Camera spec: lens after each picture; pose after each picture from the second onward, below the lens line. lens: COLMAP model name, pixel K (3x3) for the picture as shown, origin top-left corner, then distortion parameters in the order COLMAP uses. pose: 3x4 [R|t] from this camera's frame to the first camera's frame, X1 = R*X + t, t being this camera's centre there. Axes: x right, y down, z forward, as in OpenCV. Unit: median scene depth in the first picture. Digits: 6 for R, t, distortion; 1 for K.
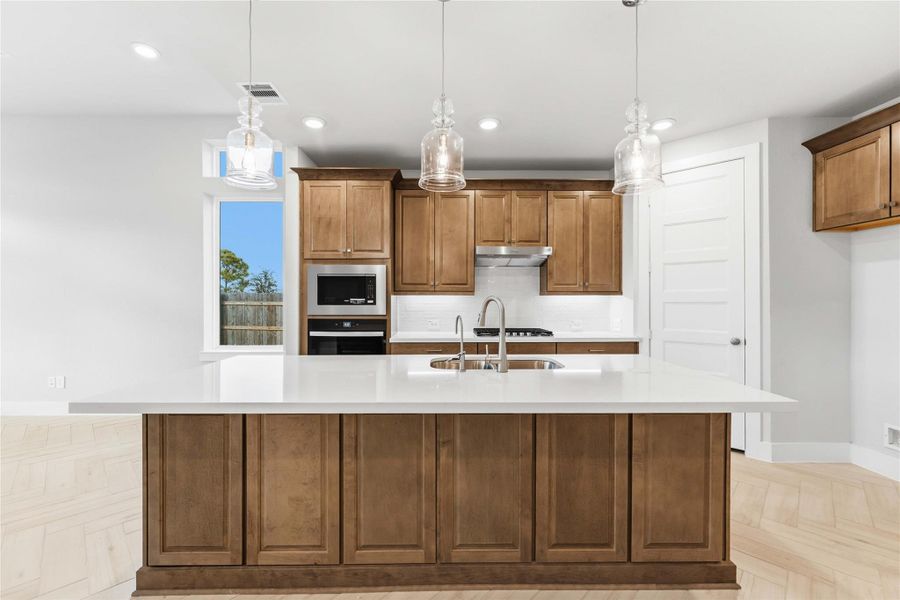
lens RADIAL K [[374.4, 0, 450.0], [0, 374.4, 300.0], [0, 0, 1]] dist [0.000625, -0.000065]
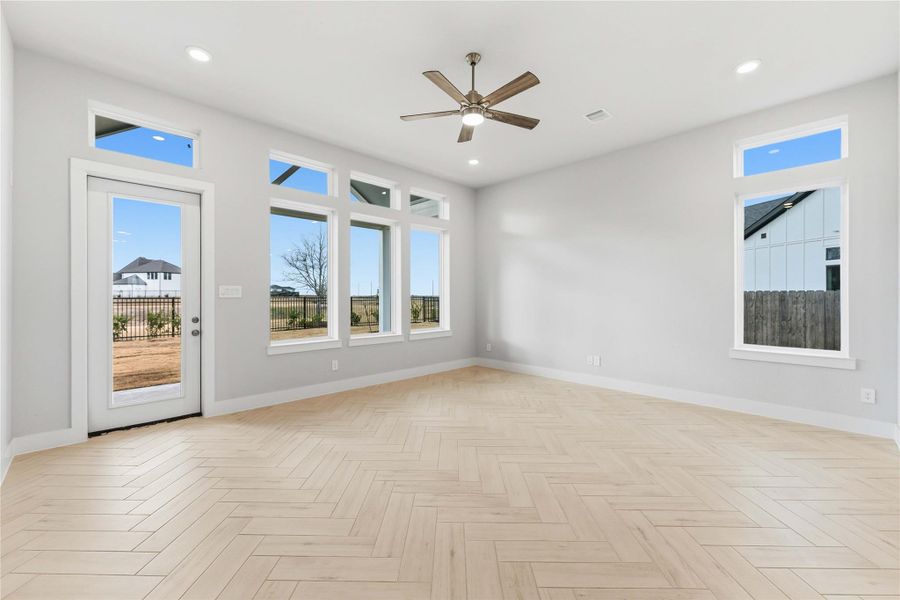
lens RADIAL K [[366.4, 0, 447.5], [0, 366.4, 298.2], [0, 0, 1]] dist [0.007330, 0.000005]
pose [[0.688534, 0.002282, -0.725200, -0.548095], [-0.004272, 0.999990, -0.000909, 0.004910], [0.725191, 0.003724, 0.688537, -0.299727]]
